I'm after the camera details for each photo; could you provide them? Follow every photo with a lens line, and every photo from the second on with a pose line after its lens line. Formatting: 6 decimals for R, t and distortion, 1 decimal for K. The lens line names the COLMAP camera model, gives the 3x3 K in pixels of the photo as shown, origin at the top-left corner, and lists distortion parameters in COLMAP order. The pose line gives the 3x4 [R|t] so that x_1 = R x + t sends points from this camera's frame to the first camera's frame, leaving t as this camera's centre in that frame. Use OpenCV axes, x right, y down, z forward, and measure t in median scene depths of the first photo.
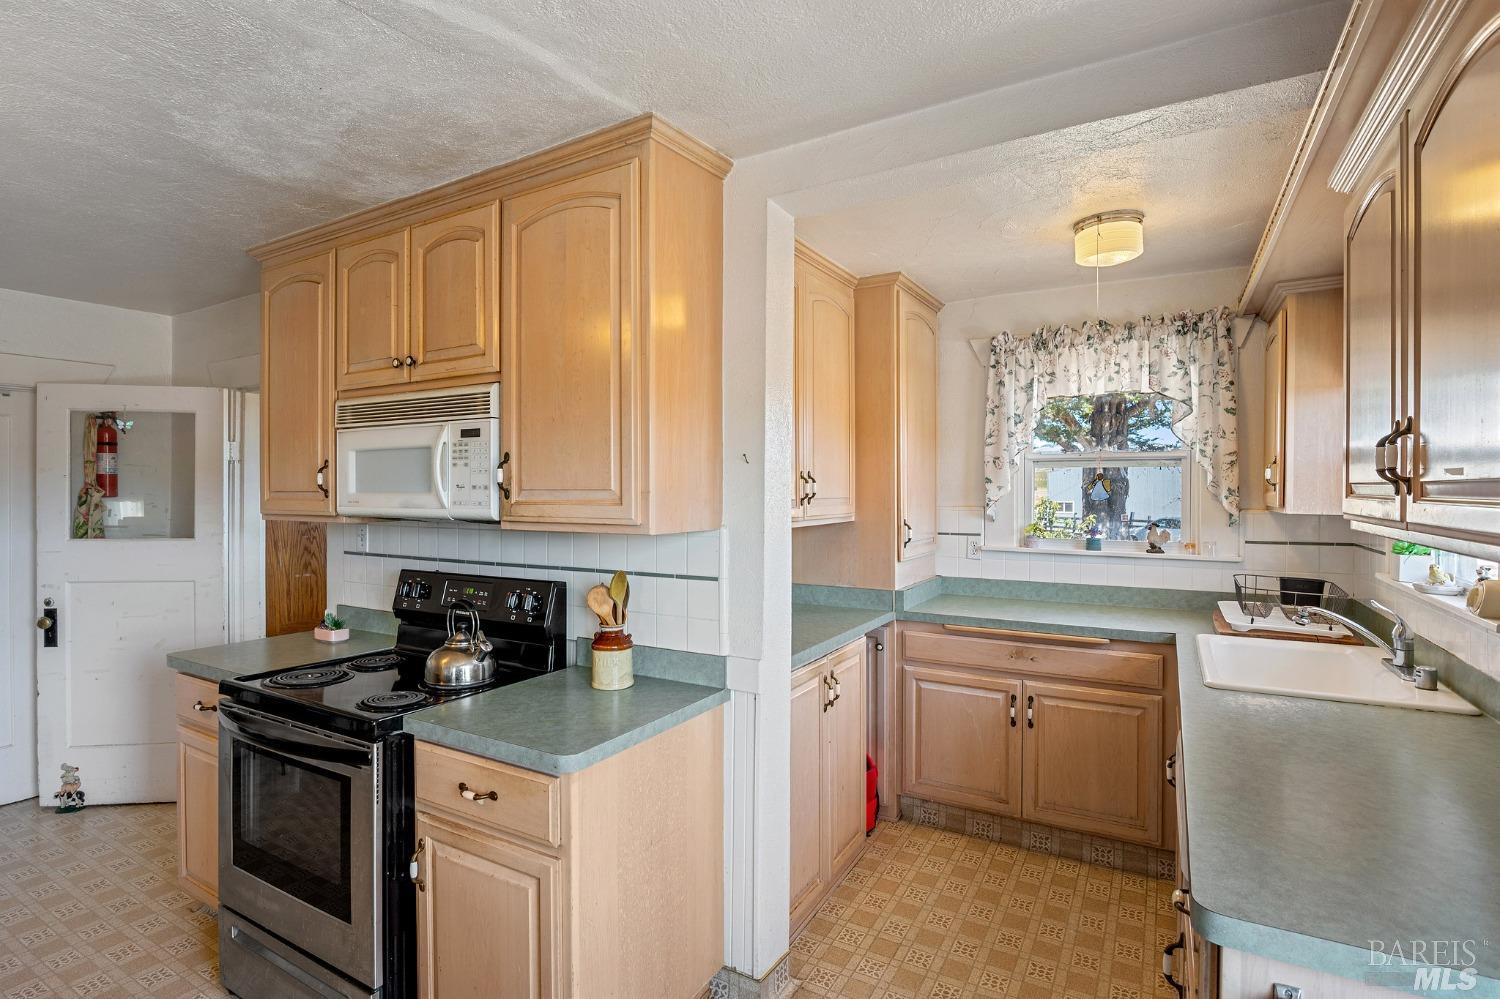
lens RADIAL K [[739.5, 0, 723.0], [0, 739.5, 486.1], [0, 0, 1]] dist [-0.003055, -0.001121]
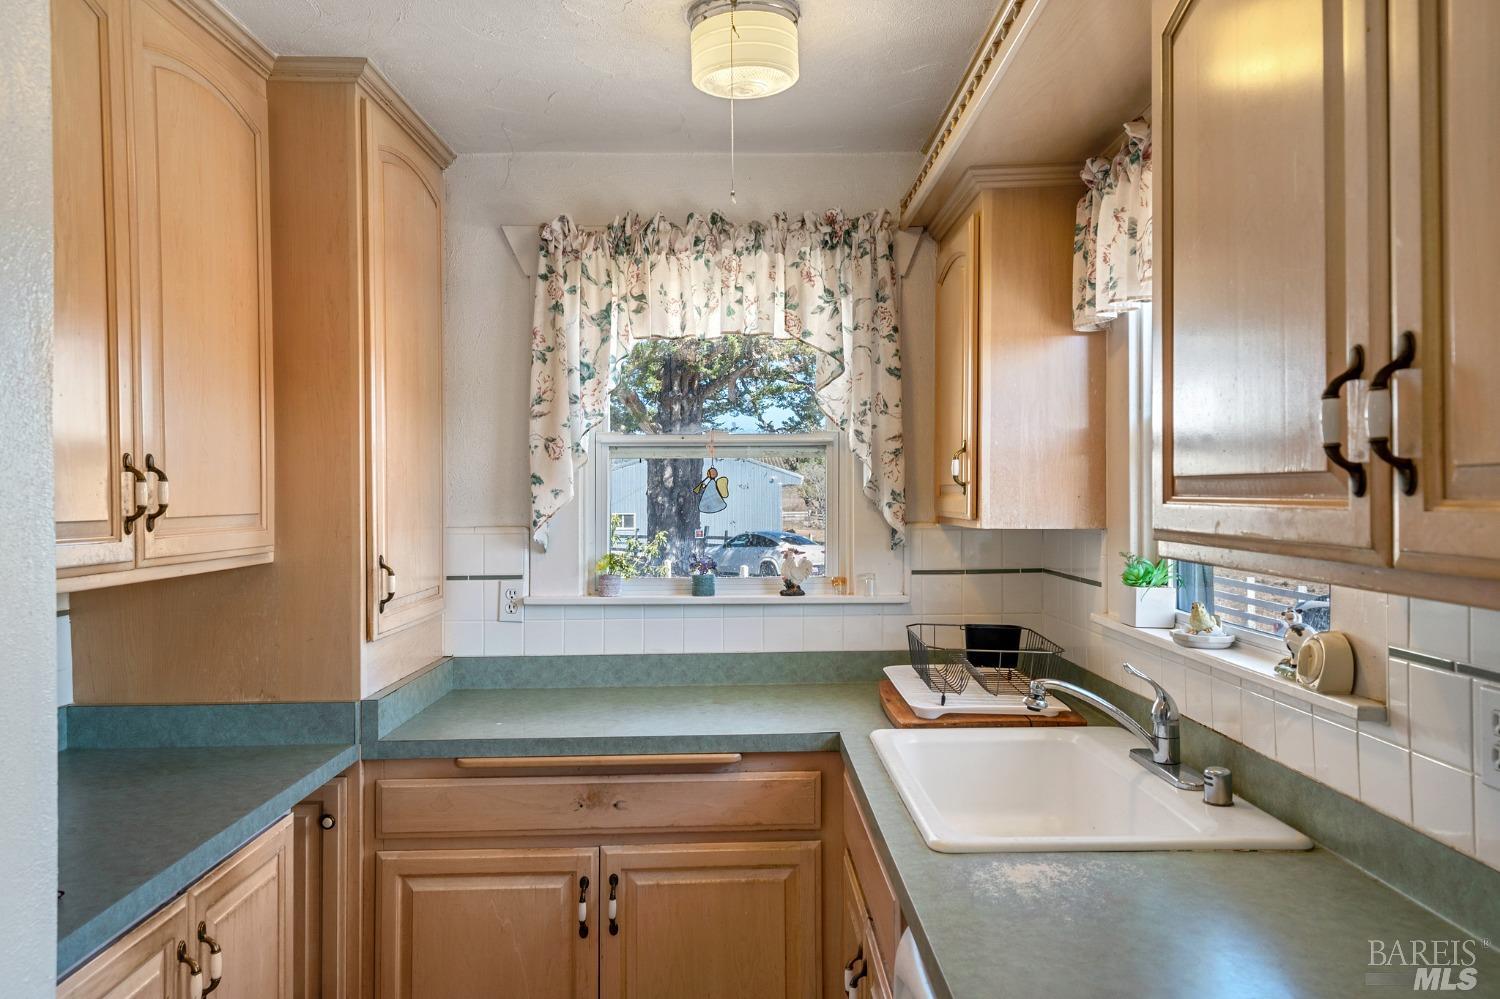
lens RADIAL K [[1125.8, 0, 745.0], [0, 1125.8, 468.7], [0, 0, 1]] dist [0.080729, 0.000016]
pose [[0.856317, 0.006762, 0.516406, 0.062295], [0.005929, 0.999720, -0.022922, 0.005390], [-0.516416, 0.022691, 0.856037, 0.218835]]
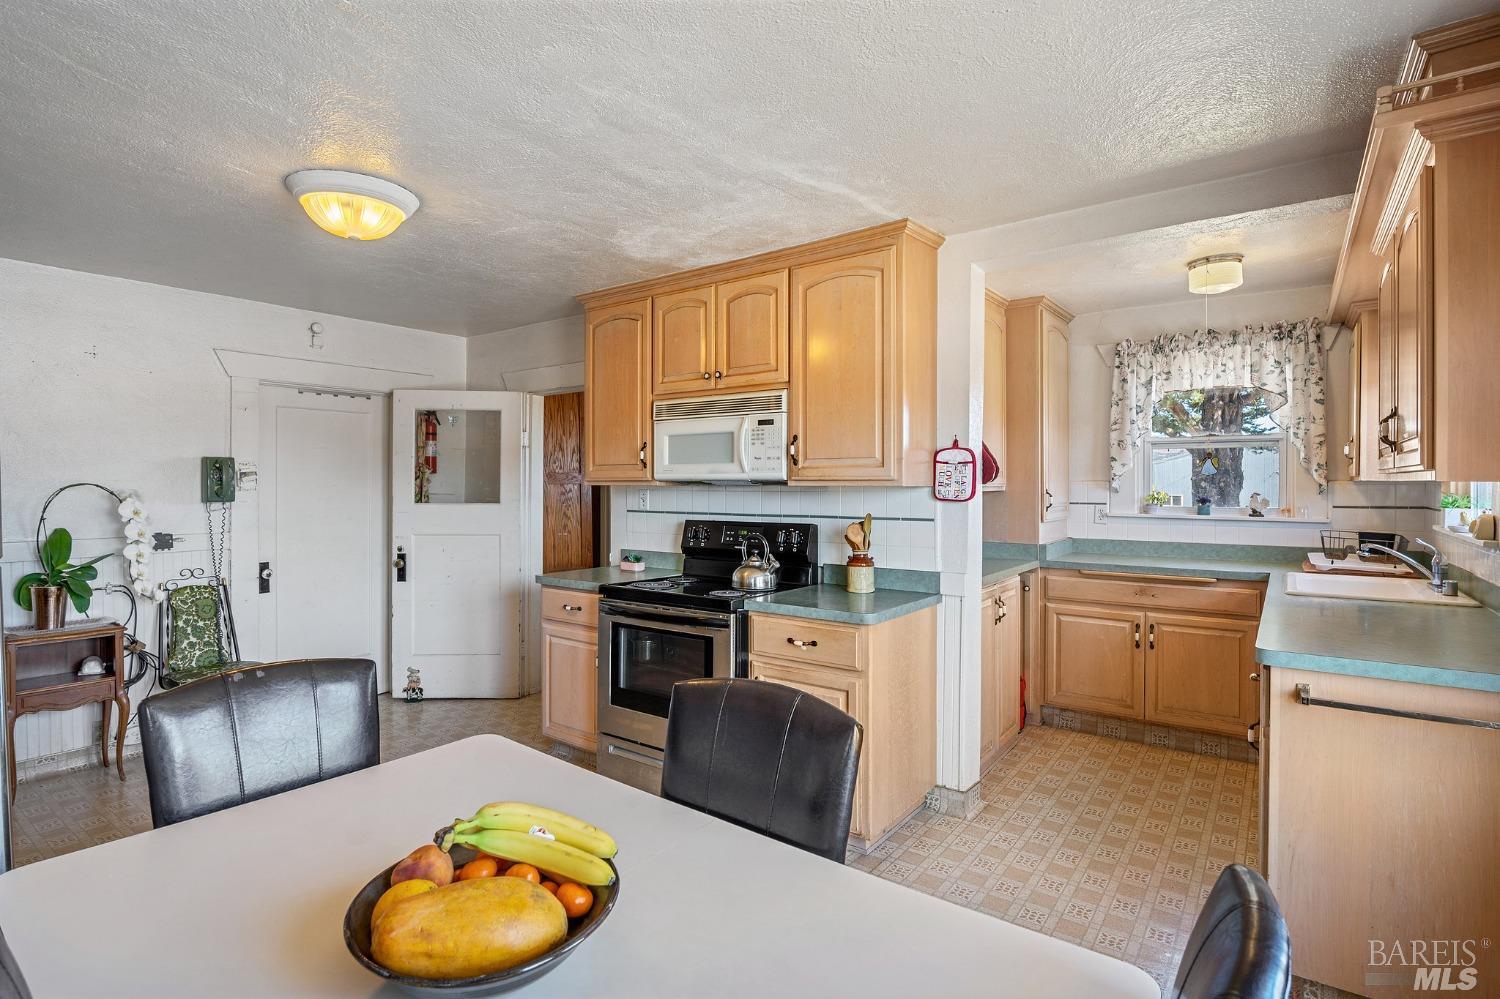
lens RADIAL K [[743.4, 0, 731.1], [0, 743.4, 479.4], [0, 0, 1]] dist [-0.002419, -0.001065]
pose [[0.994765, -0.000094, -0.102186, -0.175337], [0.000091, 1.000000, -0.000030, 0.030445], [0.102186, 0.000021, 0.994765, -0.351620]]
